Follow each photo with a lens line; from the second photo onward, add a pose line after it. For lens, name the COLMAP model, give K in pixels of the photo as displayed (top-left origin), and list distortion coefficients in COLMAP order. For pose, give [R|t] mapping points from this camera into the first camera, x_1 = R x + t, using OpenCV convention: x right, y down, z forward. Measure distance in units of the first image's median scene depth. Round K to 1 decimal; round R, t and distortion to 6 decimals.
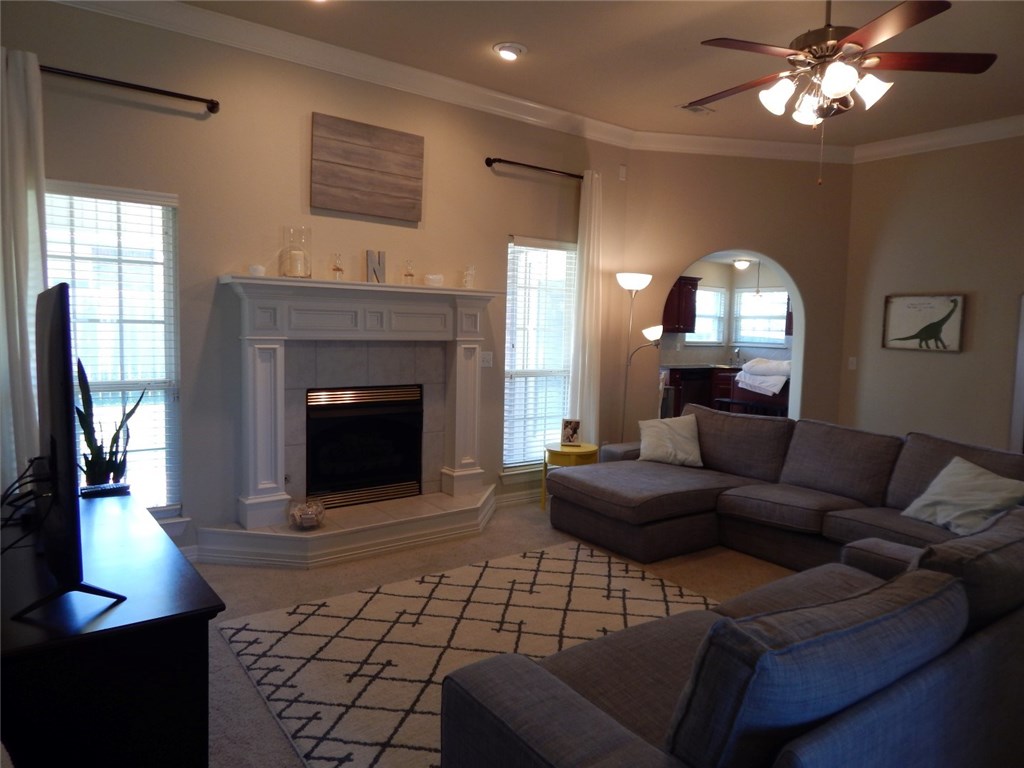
lens RADIAL K [[679.6, 0, 516.6], [0, 679.6, 378.4], [0, 0, 1]] dist [0.015414, -0.012232]
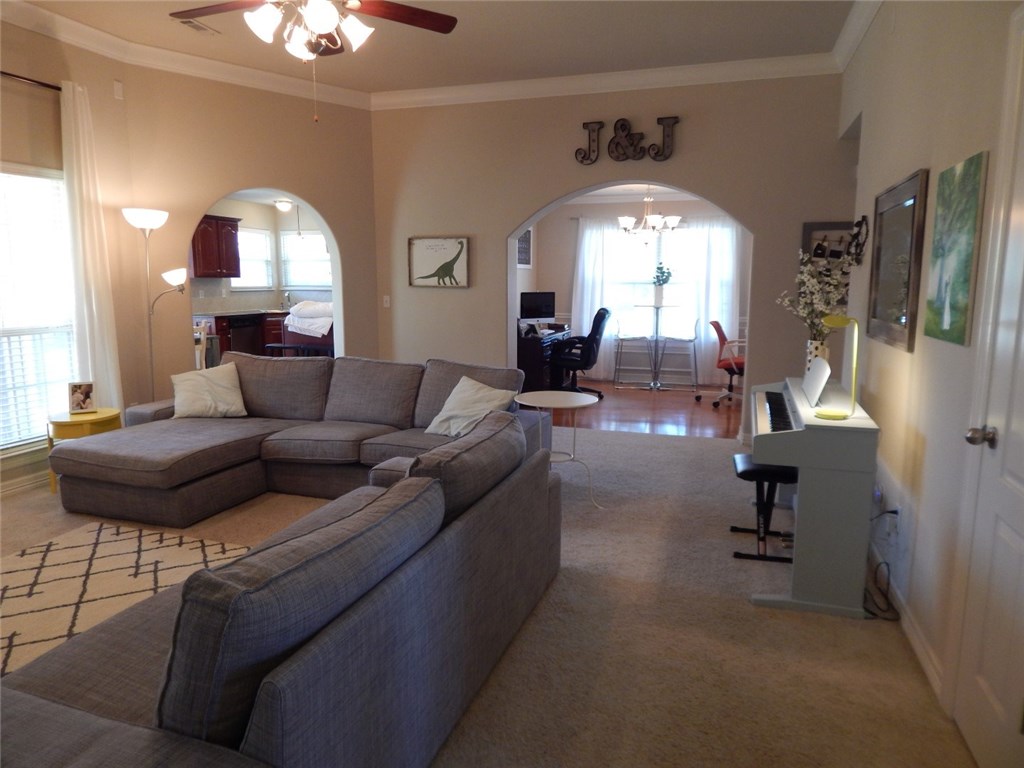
lens RADIAL K [[679.6, 0, 511.0], [0, 679.6, 376.7], [0, 0, 1]] dist [0.015414, -0.012232]
pose [[0.820120, -0.109617, 0.561593, 0.054035], [0.066364, 0.993077, 0.096924, 0.007787], [-0.568329, -0.042219, 0.821717, -0.002924]]
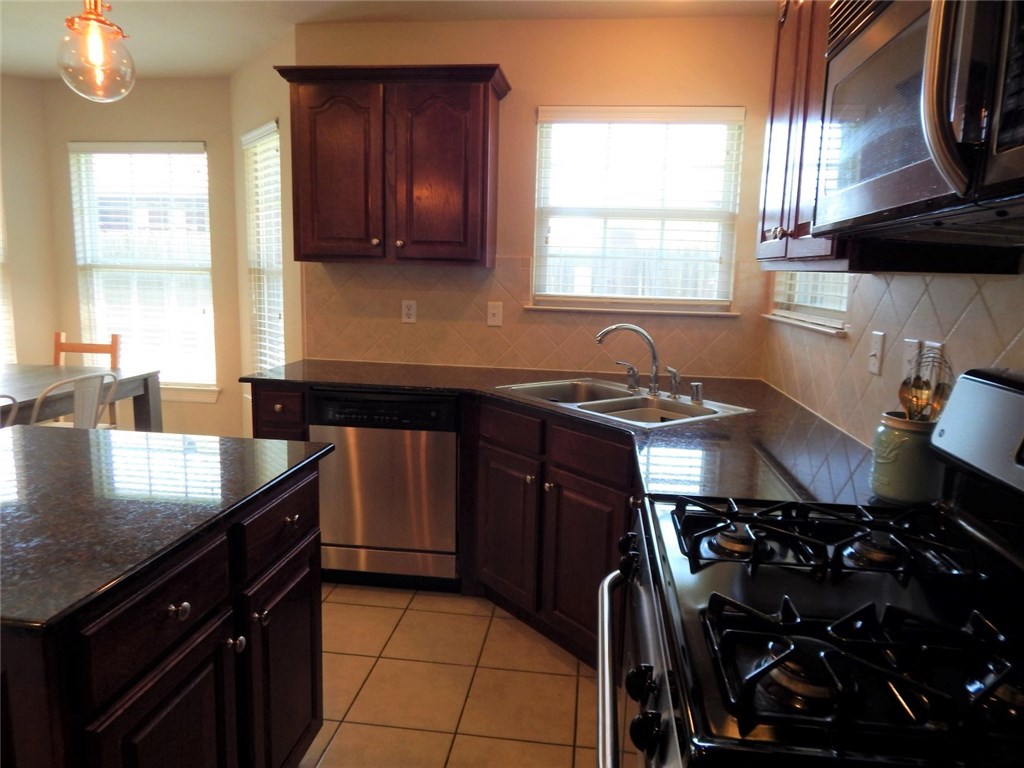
lens RADIAL K [[679.6, 0, 514.3], [0, 679.6, 381.0], [0, 0, 1]] dist [0.015414, -0.012232]
pose [[0.712942, 0.102097, -0.693750, 1.137564], [-0.063090, 0.994671, 0.081547, -0.099576], [0.698379, -0.014370, 0.715584, 1.886600]]
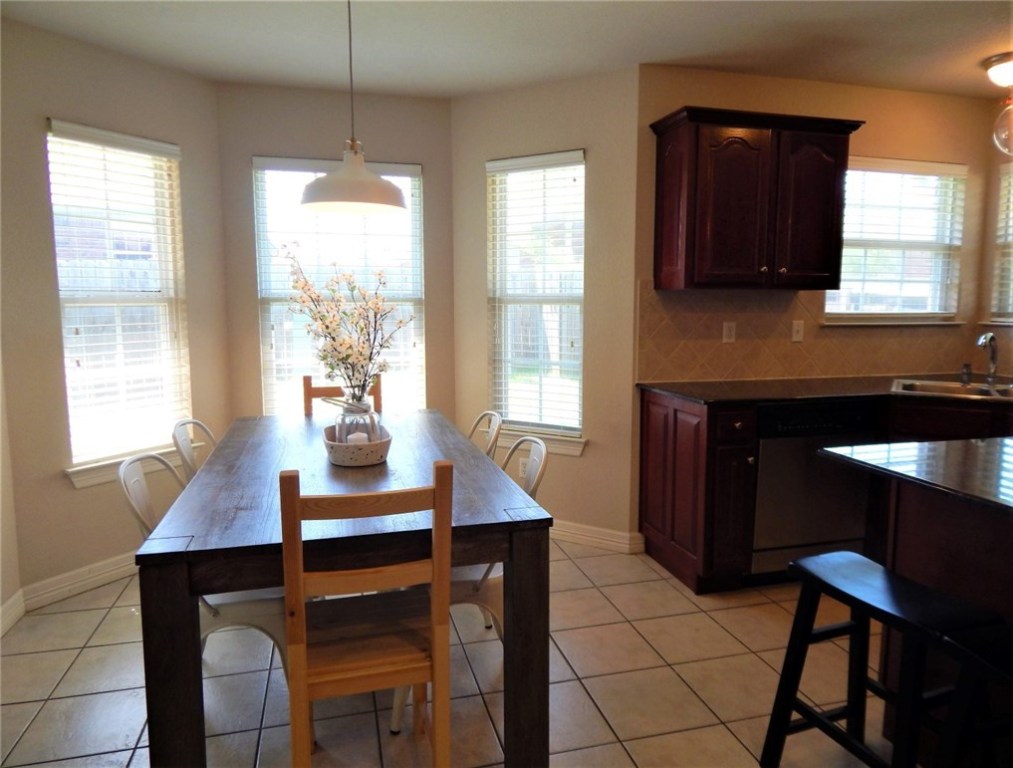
lens RADIAL K [[681.1, 0, 517.2], [0, 681.1, 381.2], [0, 0, 1]] dist [0.003385, -0.000354]
pose [[0.926964, 0.019448, -0.374646, 0.571390], [-0.007131, 0.999388, 0.034235, -0.073621], [0.375082, -0.029063, 0.926536, 1.467608]]
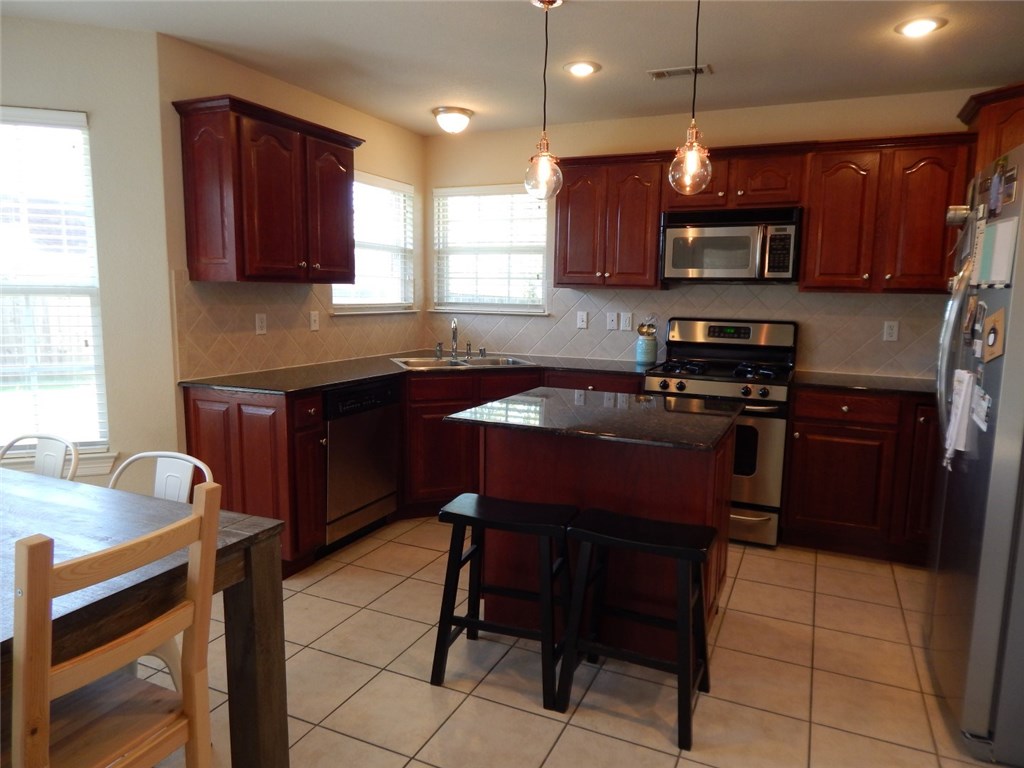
lens RADIAL K [[679.6, 0, 514.8], [0, 679.6, 379.0], [0, 0, 1]] dist [0.015414, -0.012232]
pose [[0.883023, -0.074014, 0.463457, 0.372890], [0.045612, 0.996346, 0.072213, -0.085347], [-0.467108, -0.042627, 0.883172, 1.435185]]
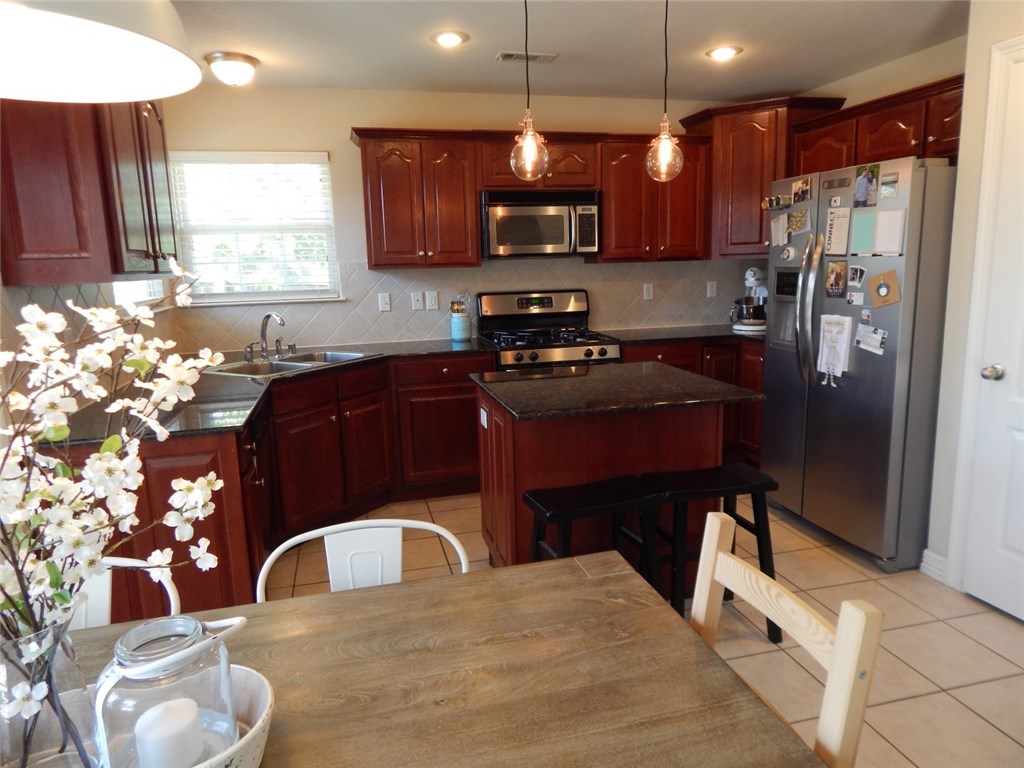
lens RADIAL K [[679.6, 0, 511.9], [0, 679.6, 377.5], [0, 0, 1]] dist [0.015414, -0.012232]
pose [[0.392645, -0.195921, 0.898579, 0.100254], [0.112324, 0.979947, 0.164581, -0.133288], [-0.912805, 0.036310, 0.406778, 1.764872]]
